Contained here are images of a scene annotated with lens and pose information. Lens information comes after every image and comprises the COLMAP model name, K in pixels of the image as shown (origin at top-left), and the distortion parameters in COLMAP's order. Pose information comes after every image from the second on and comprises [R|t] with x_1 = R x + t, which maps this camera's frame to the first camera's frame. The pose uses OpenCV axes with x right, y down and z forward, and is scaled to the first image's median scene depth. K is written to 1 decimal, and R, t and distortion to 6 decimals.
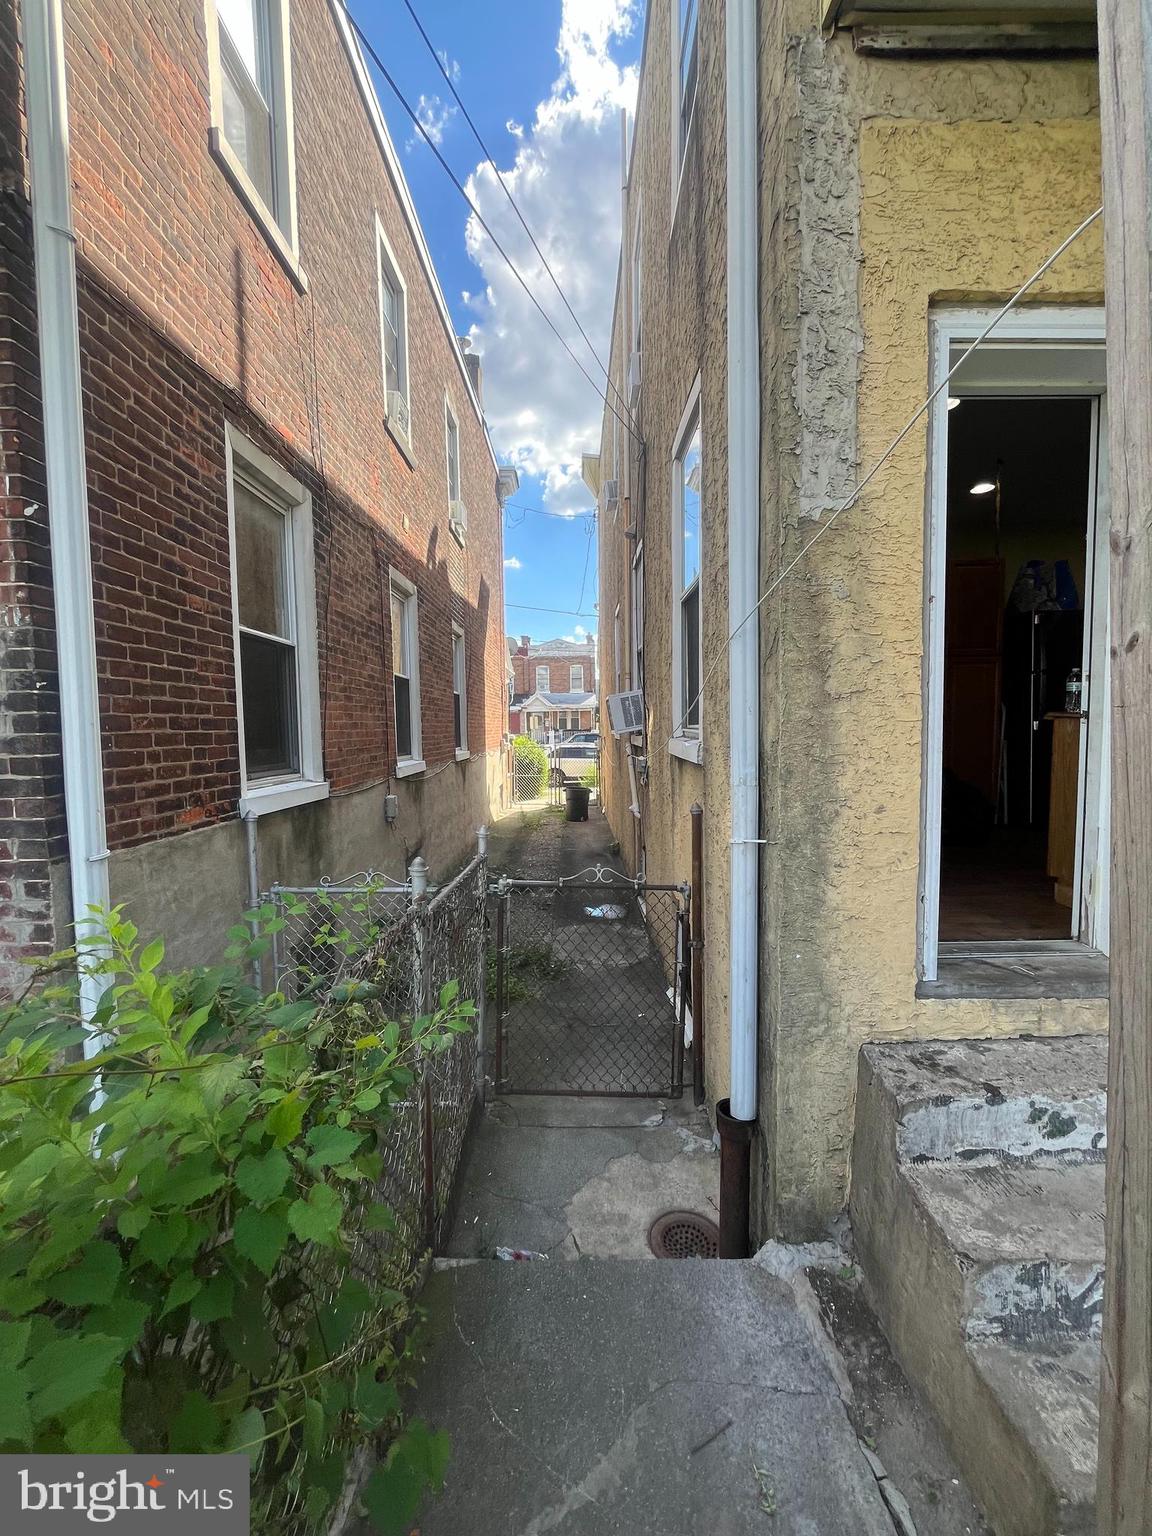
lens RADIAL K [[615.9, 0, 576.8], [0, 615.9, 764.8], [0, 0, 1]] dist [-0.004318, 0.000417]
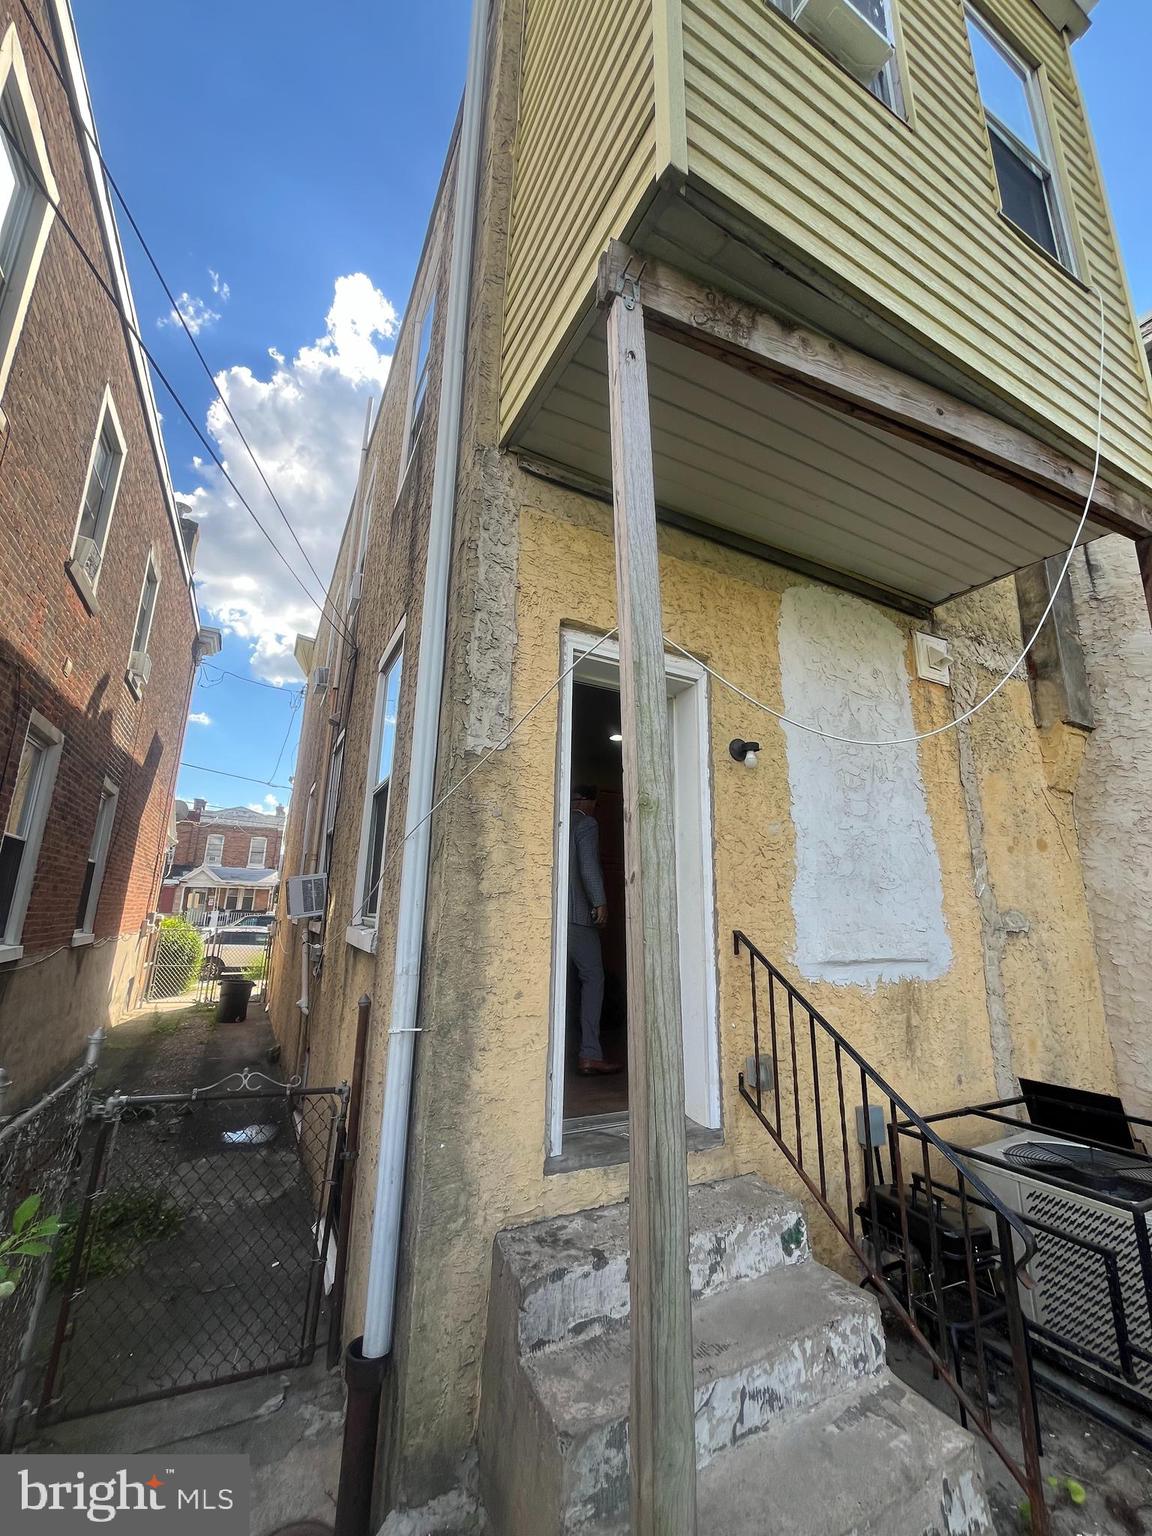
lens RADIAL K [[615.9, 0, 577.5], [0, 615.9, 765.6], [0, 0, 1]] dist [-0.004318, 0.000417]
pose [[0.887101, 0.139777, 0.439902, 0.012560], [-0.005257, 0.956044, -0.293177, -0.002541], [-0.461545, 0.257765, 0.848842, -0.160637]]
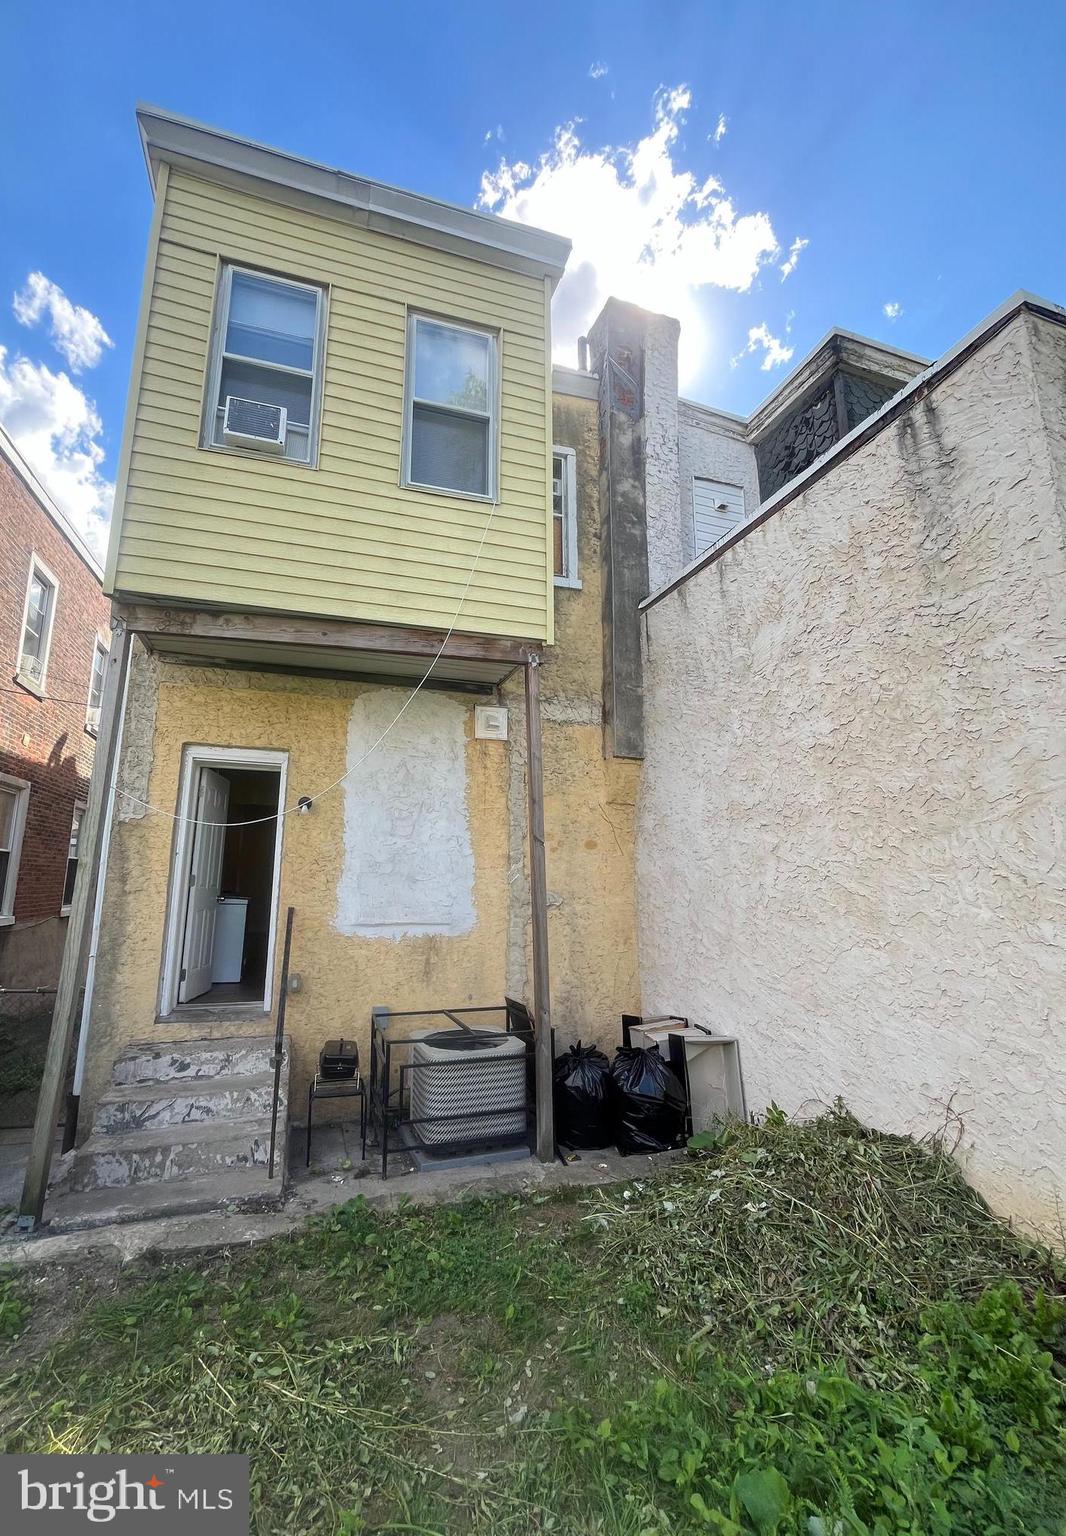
lens RADIAL K [[620.7, 0, 496.5], [0, 620.7, 765.3], [0, 0, 1]] dist [-0.002375, -0.000276]
pose [[0.956389, 0.074876, 0.282335, 1.049033], [-0.003895, 0.969770, -0.243990, -0.003086], [-0.292069, 0.232250, 0.927769, -1.788682]]
